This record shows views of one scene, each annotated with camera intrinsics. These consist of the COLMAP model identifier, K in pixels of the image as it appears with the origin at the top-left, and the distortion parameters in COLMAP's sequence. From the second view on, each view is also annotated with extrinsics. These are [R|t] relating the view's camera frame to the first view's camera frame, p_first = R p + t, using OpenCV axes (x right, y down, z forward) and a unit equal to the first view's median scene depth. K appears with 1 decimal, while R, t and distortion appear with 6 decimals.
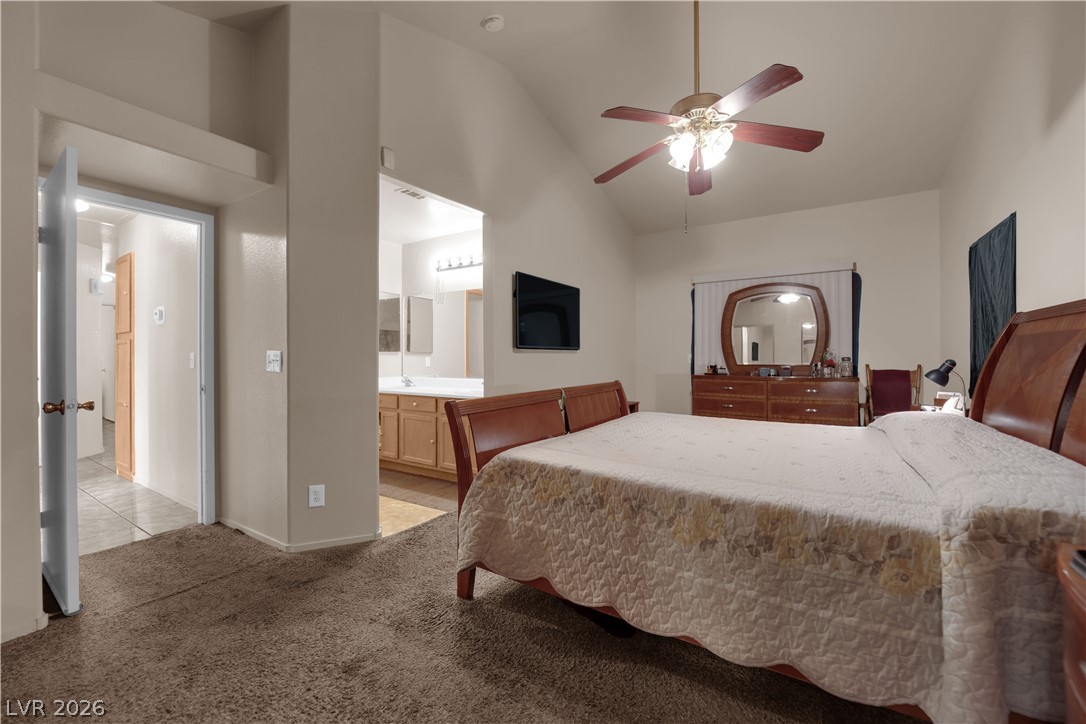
lens RADIAL K [[431.1, 0, 543.4], [0, 431.1, 357.8], [0, 0, 1]] dist [-0.021885, -0.000225]
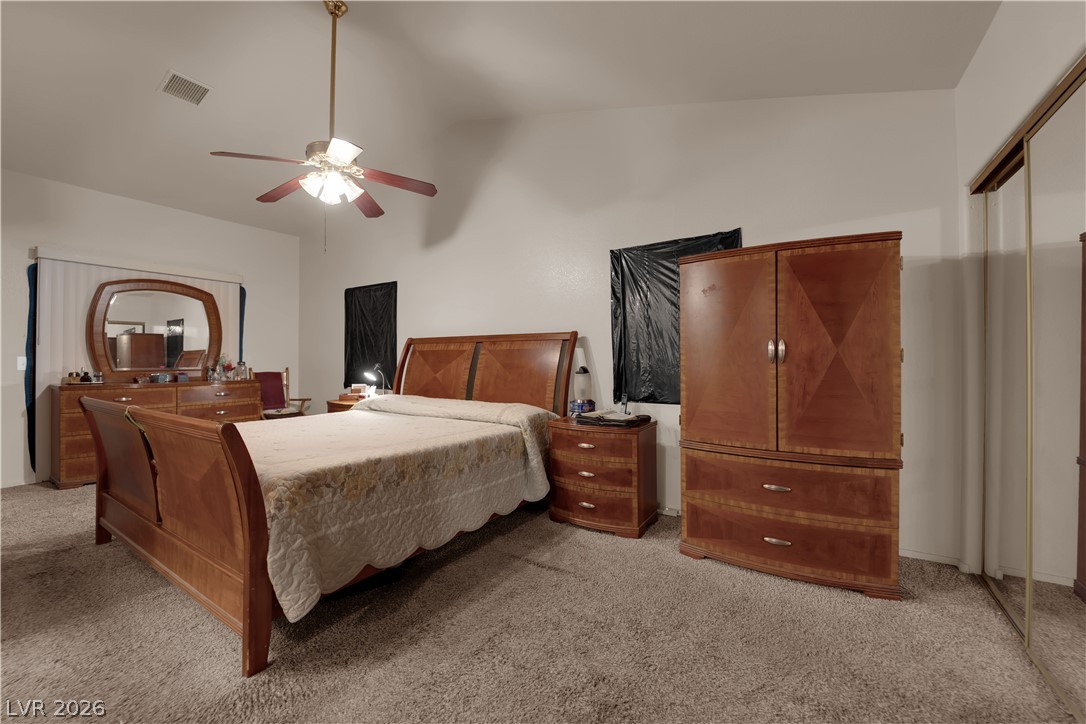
lens RADIAL K [[431.1, 0, 542.9], [0, 431.1, 360.4], [0, 0, 1]] dist [-0.021885, -0.000225]
pose [[0.002337, 0.003968, 0.999989, -1.160720], [0.000317, 0.999992, -0.003969, -0.001678], [-0.999997, 0.000326, 0.002336, 0.587556]]
